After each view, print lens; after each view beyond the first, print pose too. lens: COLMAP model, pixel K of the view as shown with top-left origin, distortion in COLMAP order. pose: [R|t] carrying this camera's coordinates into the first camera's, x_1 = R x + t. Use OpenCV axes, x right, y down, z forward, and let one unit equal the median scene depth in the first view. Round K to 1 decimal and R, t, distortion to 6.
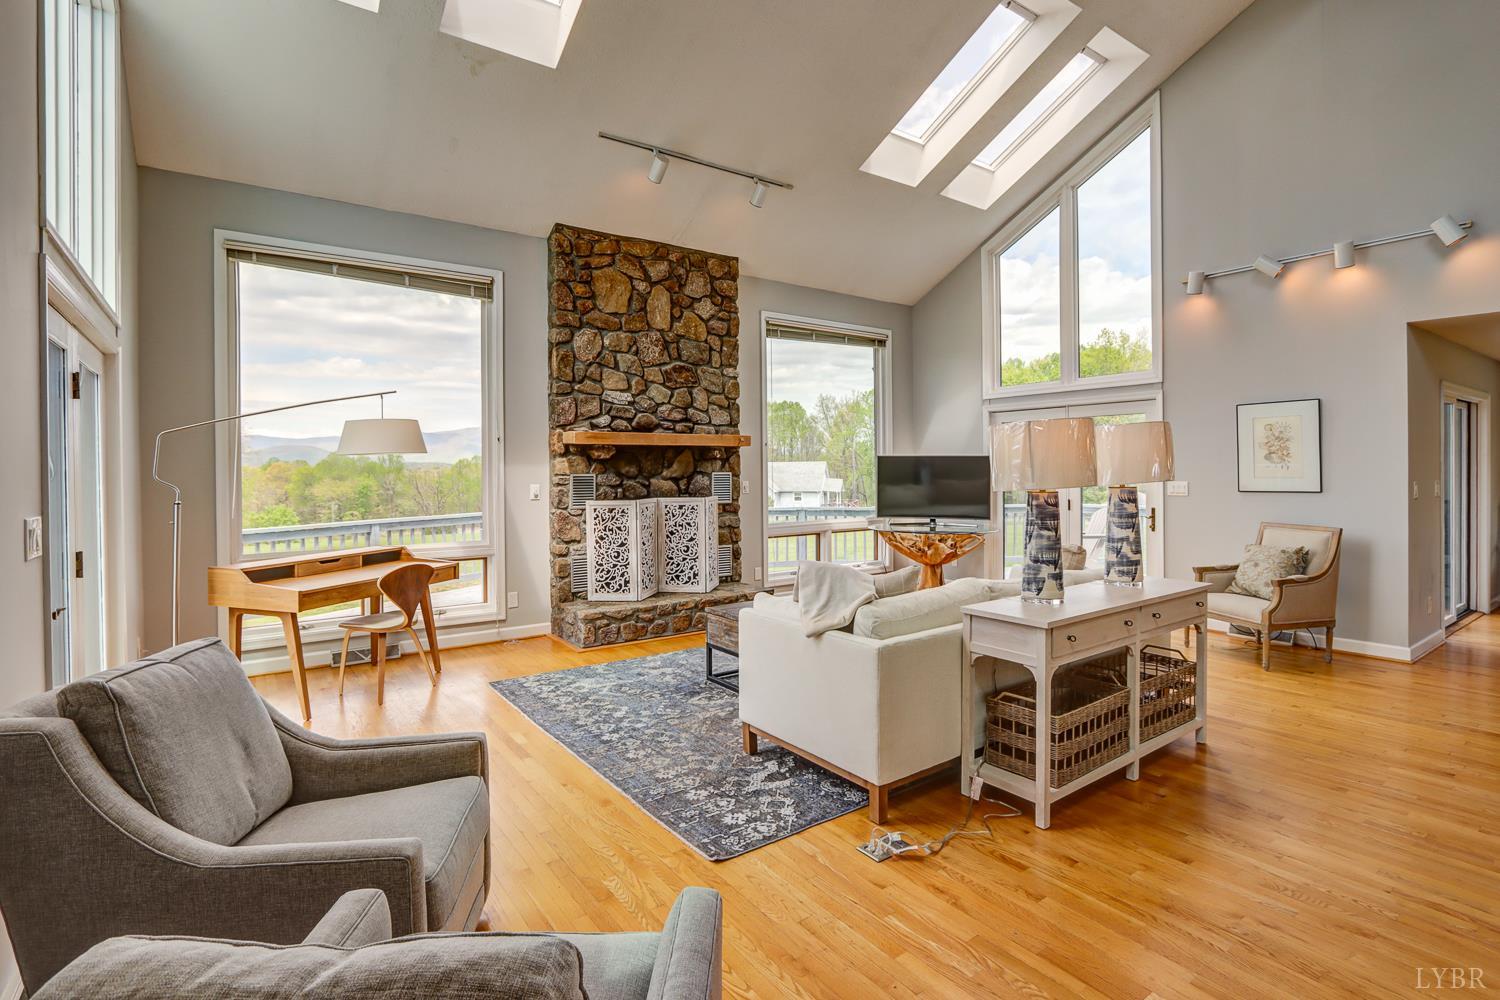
lens RADIAL K [[715.9, 0, 743.9], [0, 715.9, 473.0], [0, 0, 1]] dist [-0.017962, 0.000485]
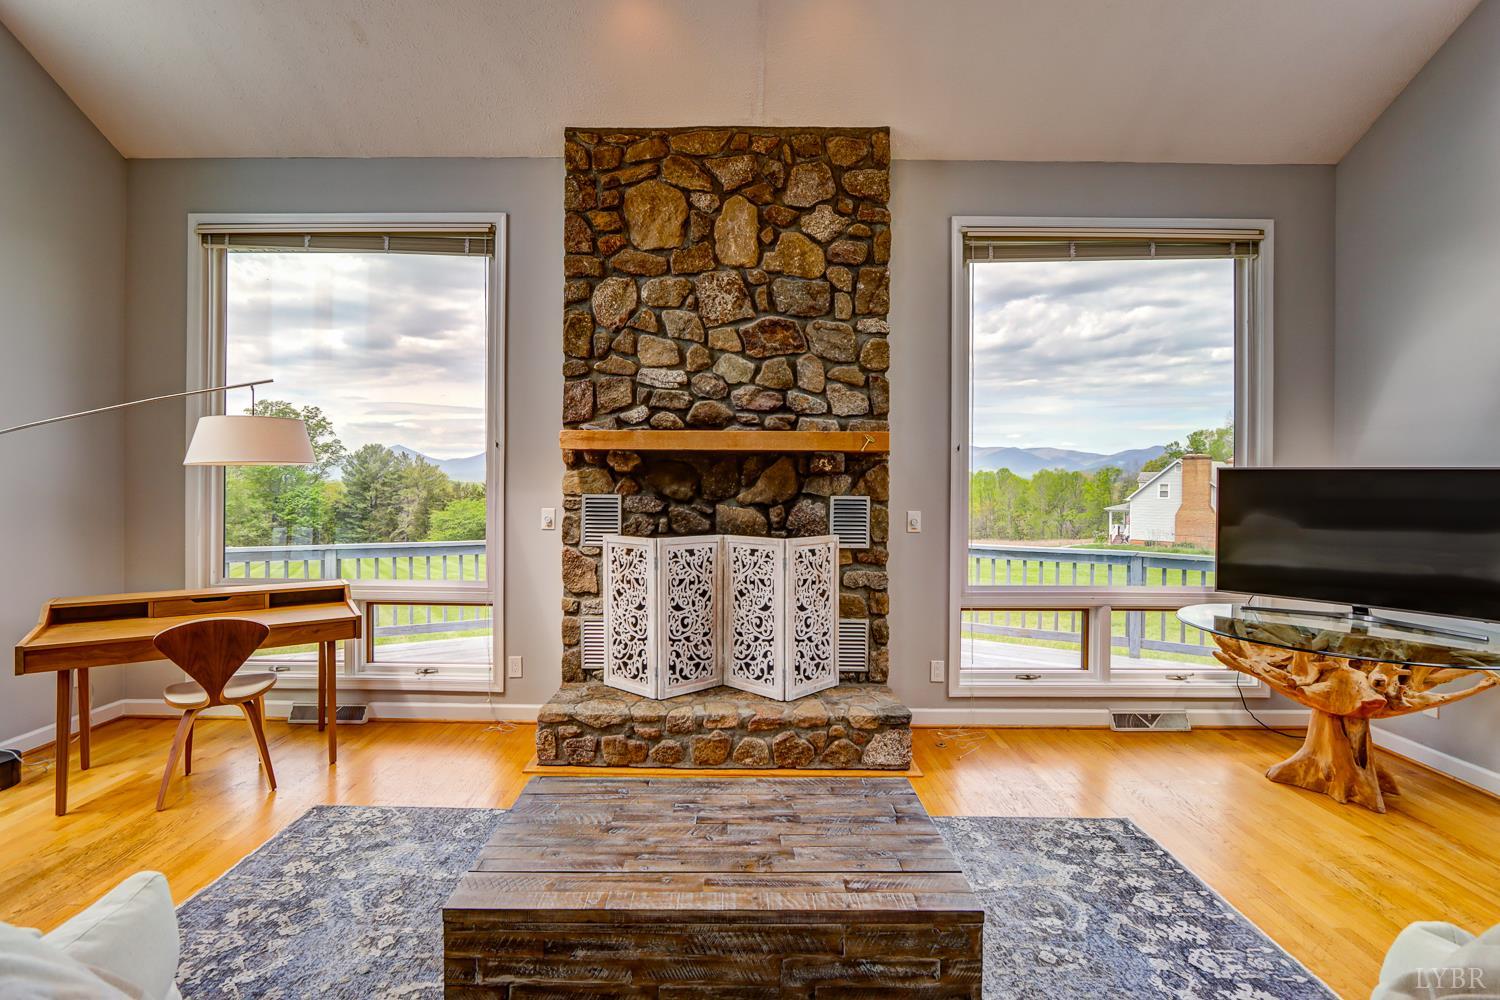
lens RADIAL K [[698.5, 0, 739.0], [0, 698.5, 486.5], [0, 0, 1]] dist [-0.013770, 0.001138]
pose [[0.813939, 0.015333, -0.580748, 0.251030], [-0.015785, 0.999866, 0.004274, -0.010603], [0.580736, 0.005688, 0.814072, 0.522893]]
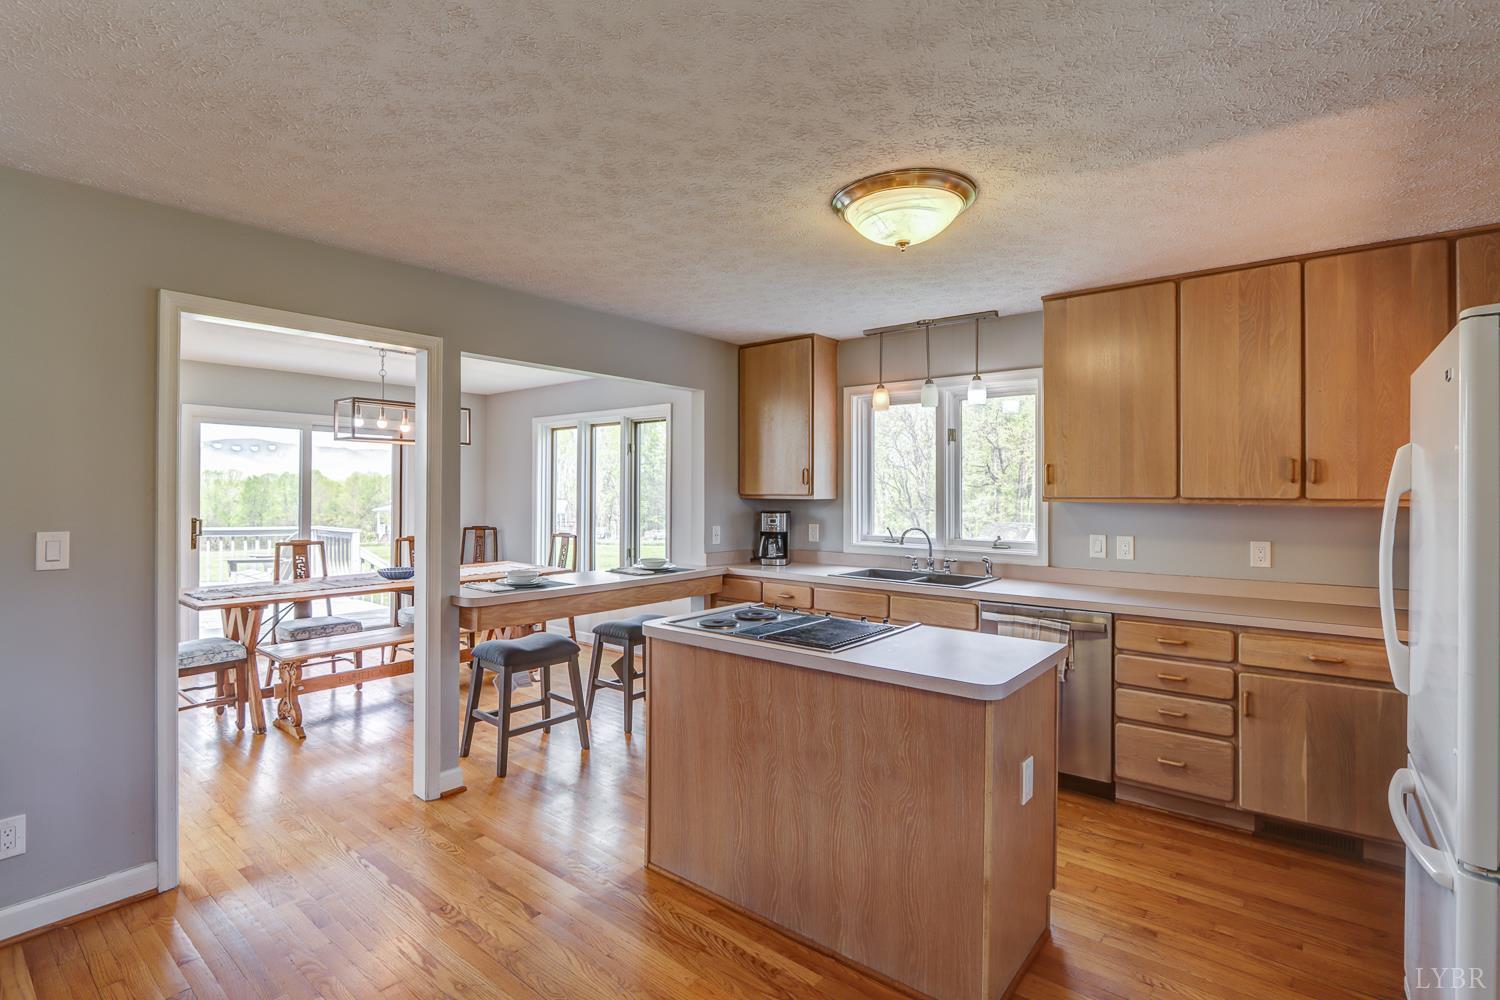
lens RADIAL K [[710.6, 0, 741.0], [0, 710.6, 484.1], [0, 0, 1]] dist [-0.017267, 0.000588]
pose [[0.962944, 0.016702, 0.269183, 1.305182], [-0.012318, 0.999763, -0.017968, -0.008163], [-0.269419, 0.013986, 0.962922, -0.128667]]
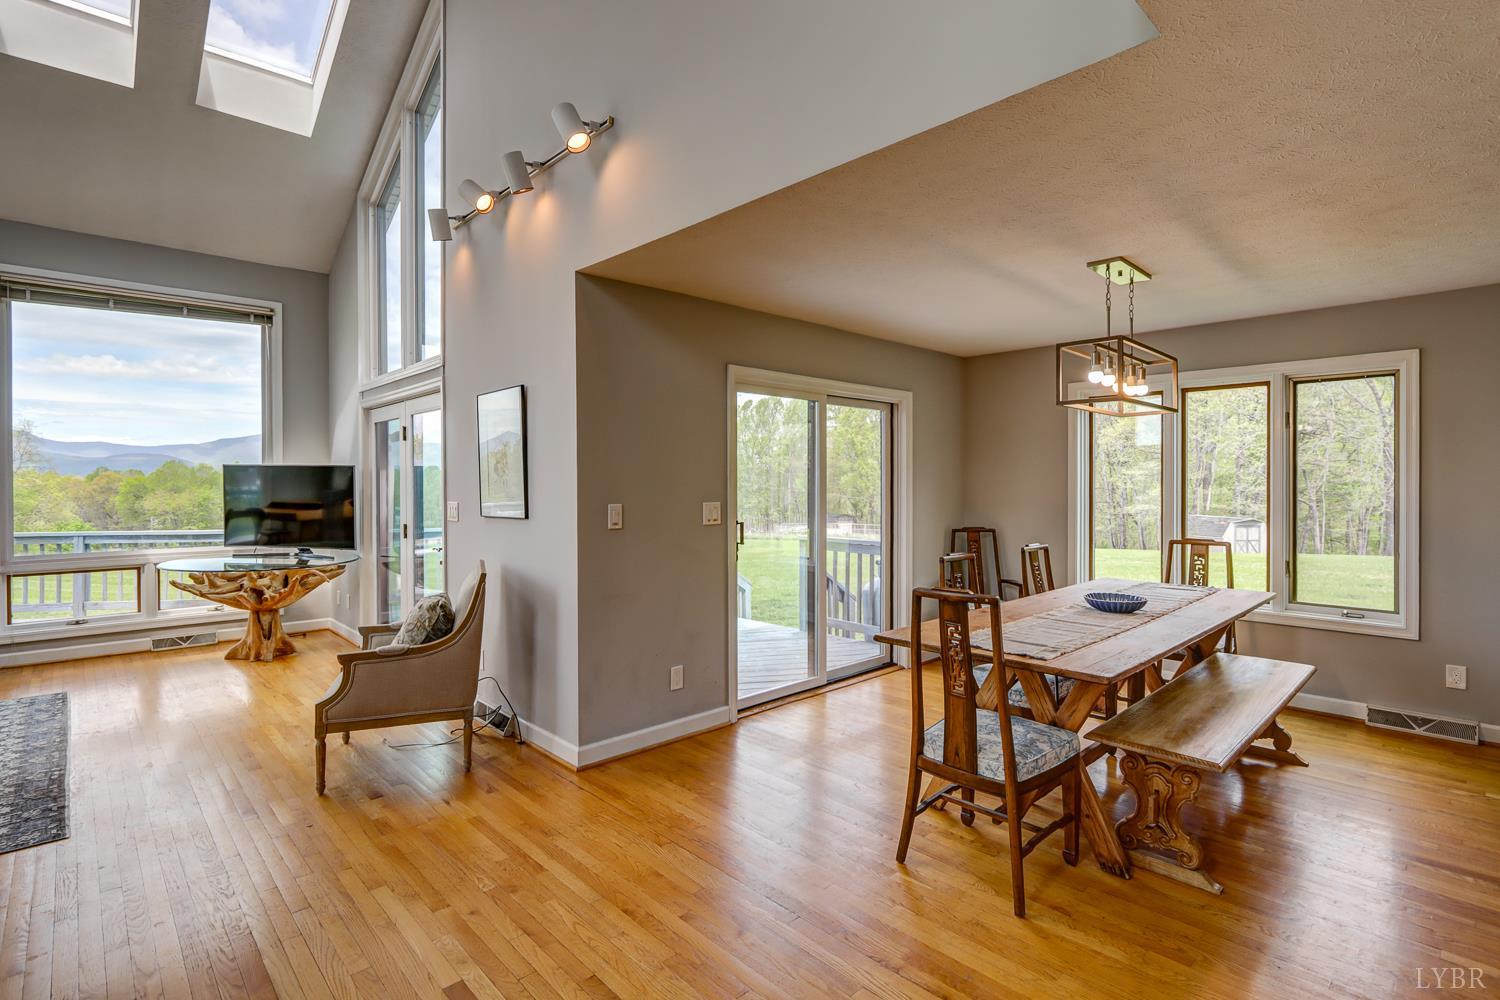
lens RADIAL K [[720.8, 0, 728.0], [0, 720.8, 487.5], [0, 0, 1]] dist [-0.014431, 0.000511]
pose [[0.991951, 0.004890, 0.126526, 0.794633], [-0.005019, 0.999987, 0.000697, -0.004583], [-0.126521, -0.001326, 0.991963, 0.232878]]
